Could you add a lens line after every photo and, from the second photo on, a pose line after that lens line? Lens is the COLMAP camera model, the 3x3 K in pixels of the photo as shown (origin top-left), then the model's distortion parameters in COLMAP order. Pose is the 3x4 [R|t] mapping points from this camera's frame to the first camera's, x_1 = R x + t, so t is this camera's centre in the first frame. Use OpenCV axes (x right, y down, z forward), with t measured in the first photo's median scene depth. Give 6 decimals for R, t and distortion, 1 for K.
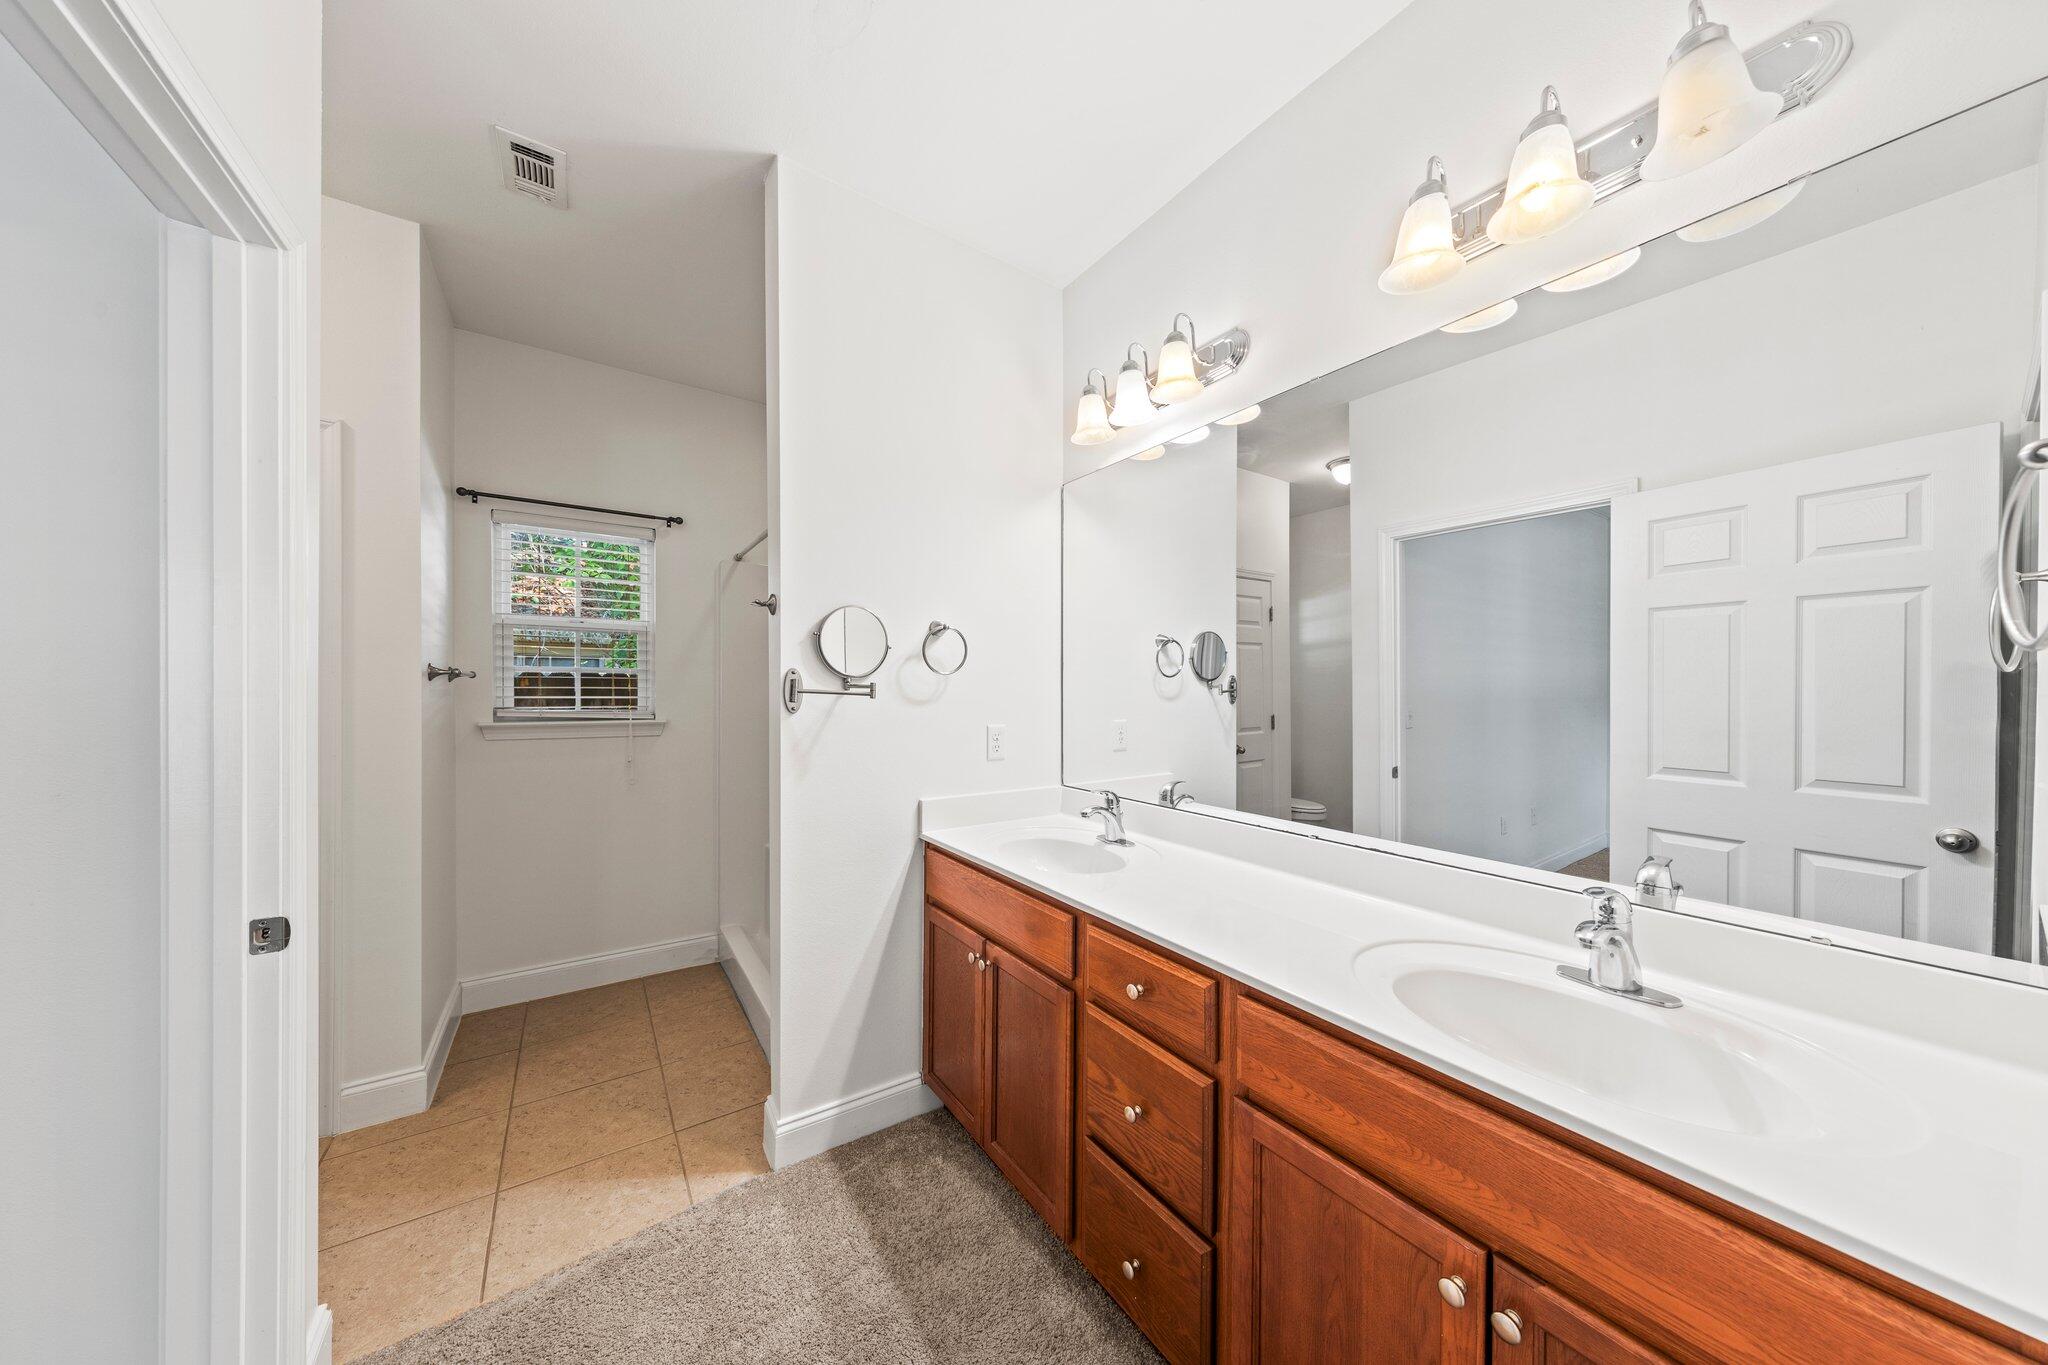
lens RADIAL K [[644.0, 0, 1024.9], [0, 644.0, 695.9], [0, 0, 1]] dist [0.005259, -0.000526]
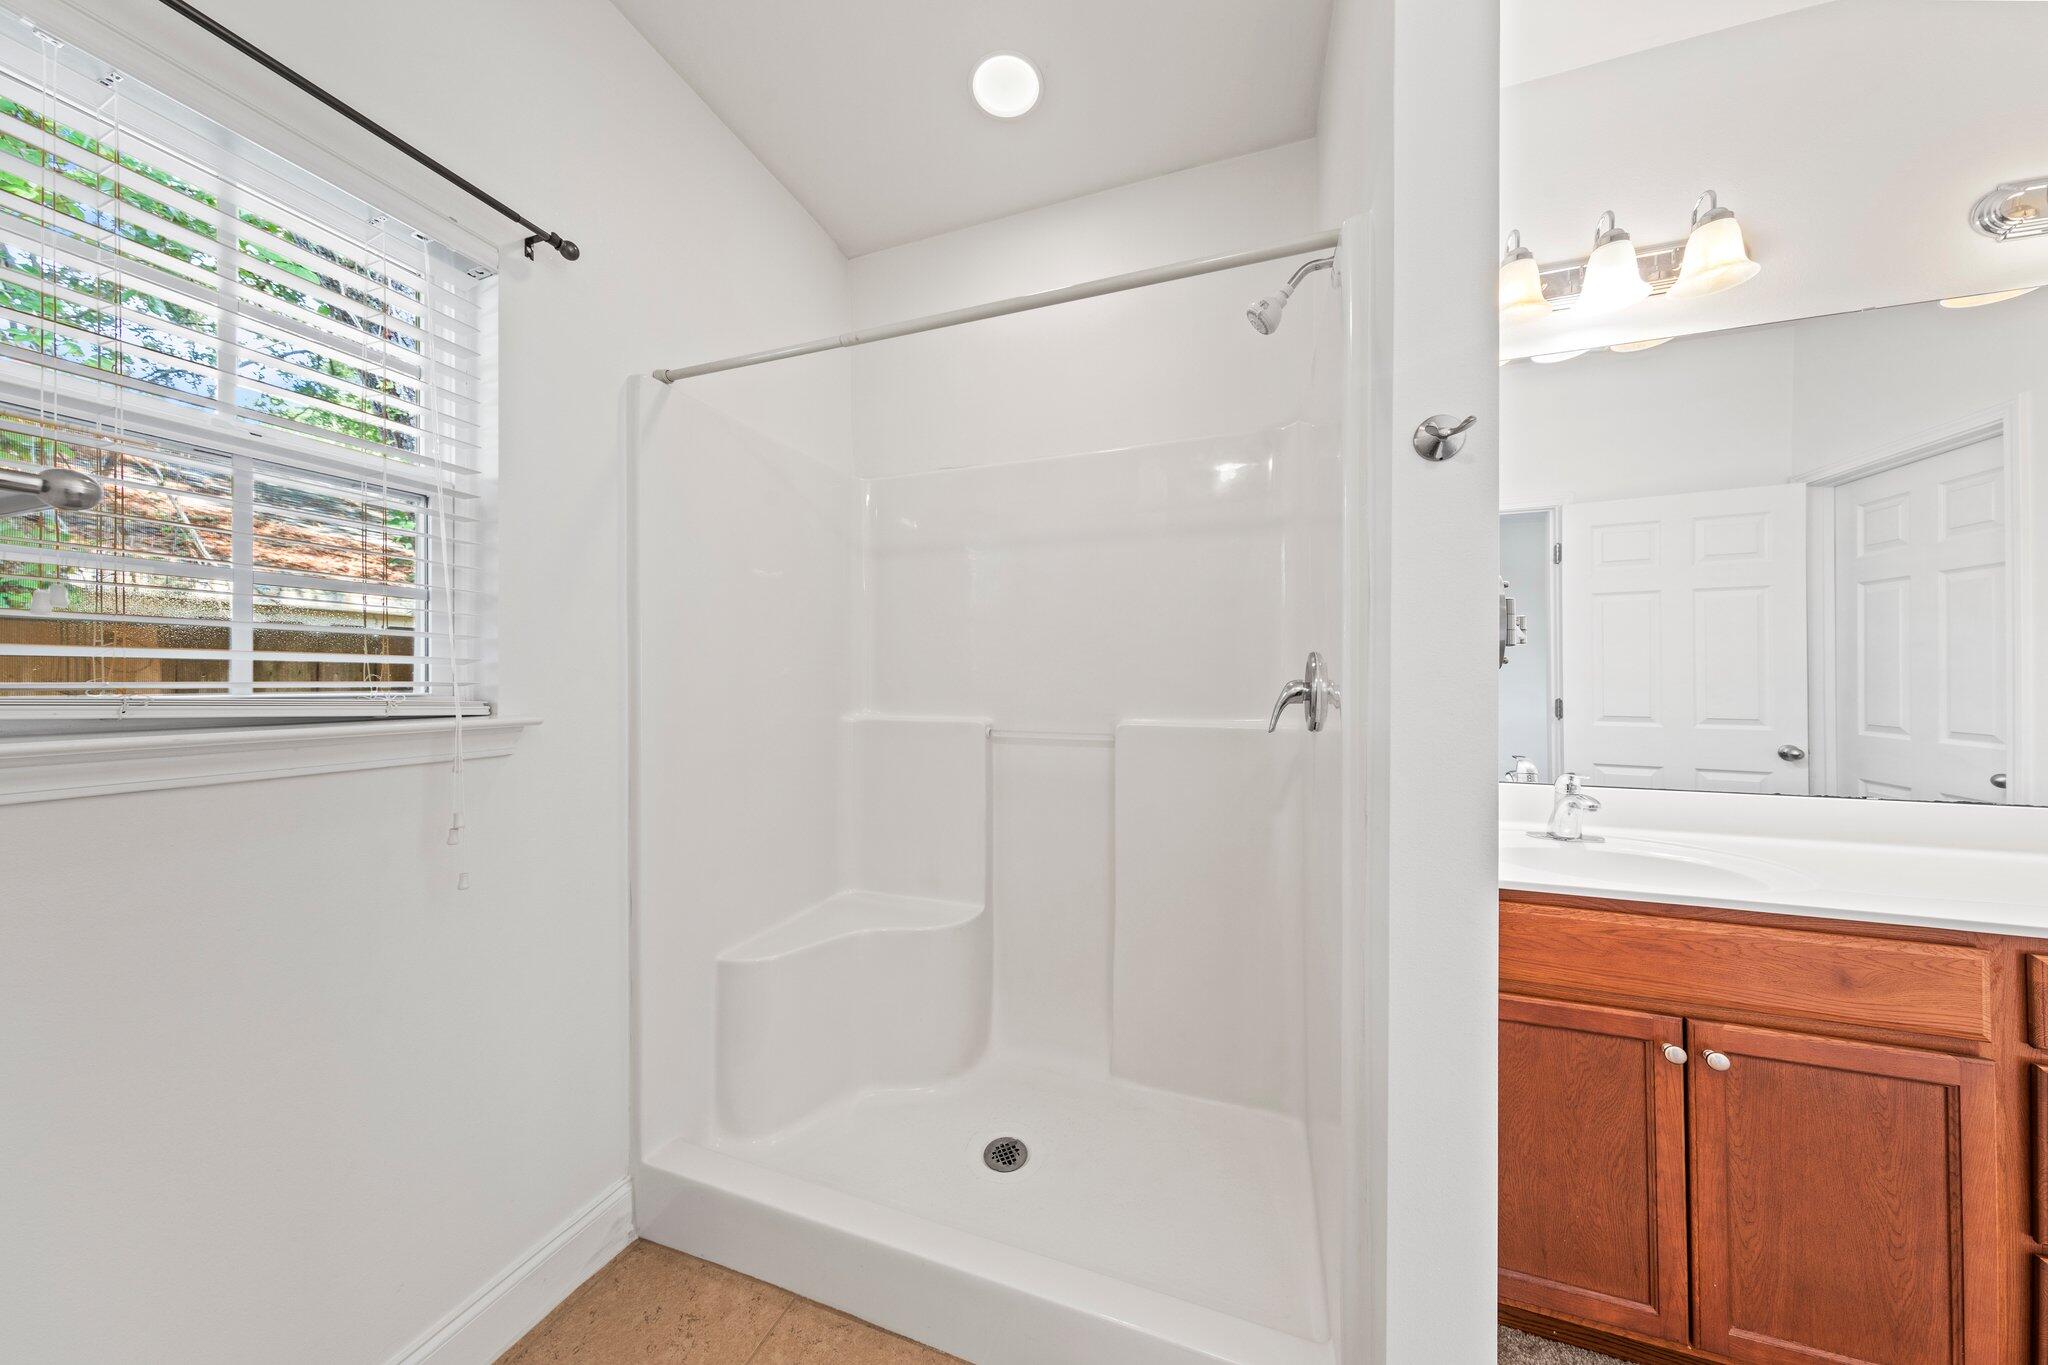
lens RADIAL K [[644.0, 0, 1023.7], [0, 644.0, 672.8], [0, 0, 1]] dist [0.005259, -0.000526]
pose [[0.798245, 0.002857, 0.602326, -0.563071], [0.003673, 0.999947, -0.009612, 0.015135], [-0.602322, 0.009885, 0.798192, 0.488440]]
